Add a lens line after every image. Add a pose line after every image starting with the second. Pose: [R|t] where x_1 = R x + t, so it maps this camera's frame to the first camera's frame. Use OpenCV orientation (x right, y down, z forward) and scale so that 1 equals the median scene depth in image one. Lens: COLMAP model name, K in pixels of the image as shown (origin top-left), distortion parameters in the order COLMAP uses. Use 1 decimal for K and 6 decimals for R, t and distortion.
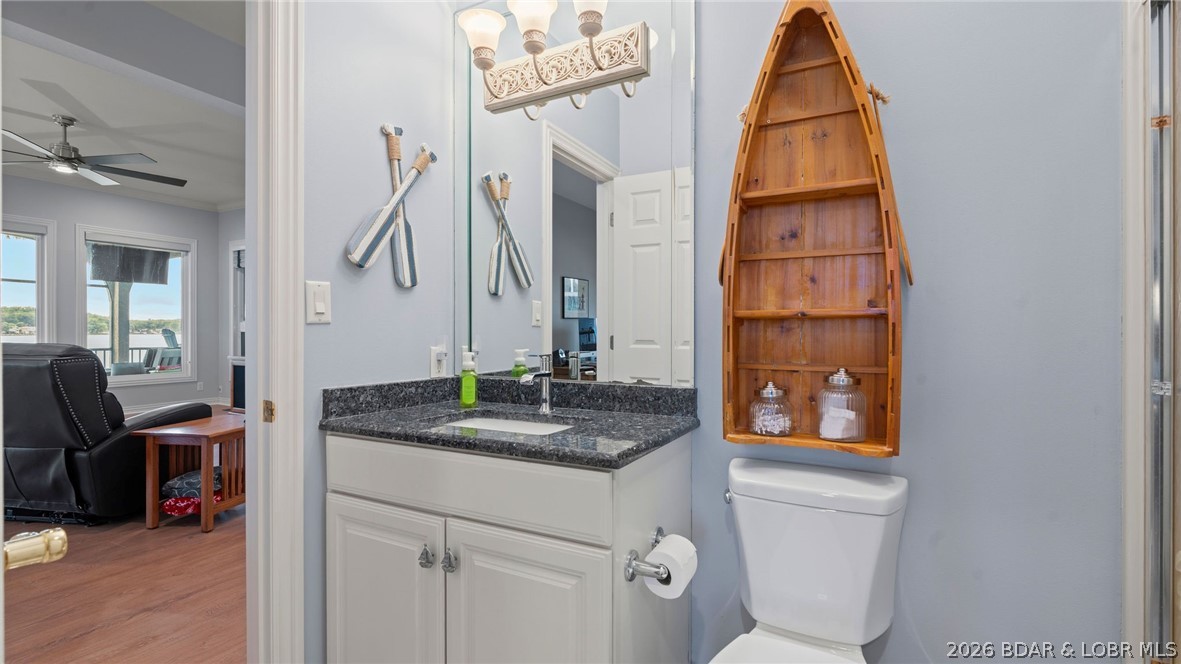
lens RADIAL K [[533.7, 0, 592.6], [0, 533.7, 326.2], [0, 0, 1]] dist [-0.013946, 0.003542]
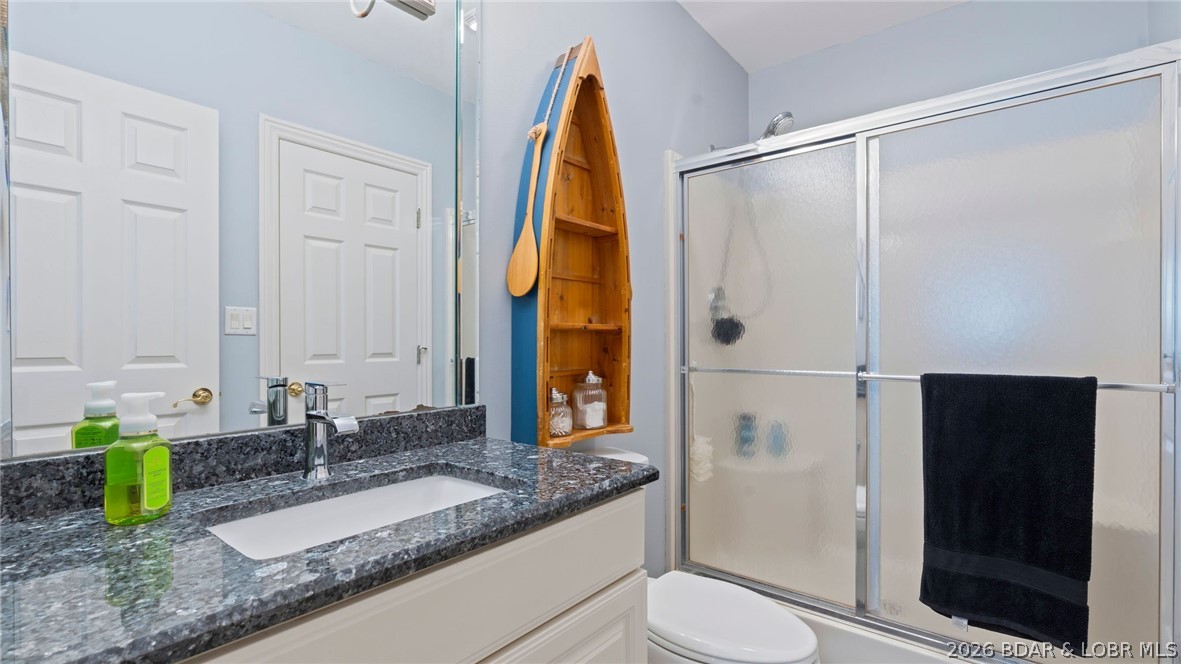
lens RADIAL K [[533.7, 0, 586.3], [0, 533.7, 338.5], [0, 0, 1]] dist [-0.013946, 0.003542]
pose [[0.221014, 0.001721, 0.975269, -0.645739], [-0.002813, 0.999995, -0.001128, 0.002765], [-0.975267, -0.002494, 0.221017, 0.612179]]
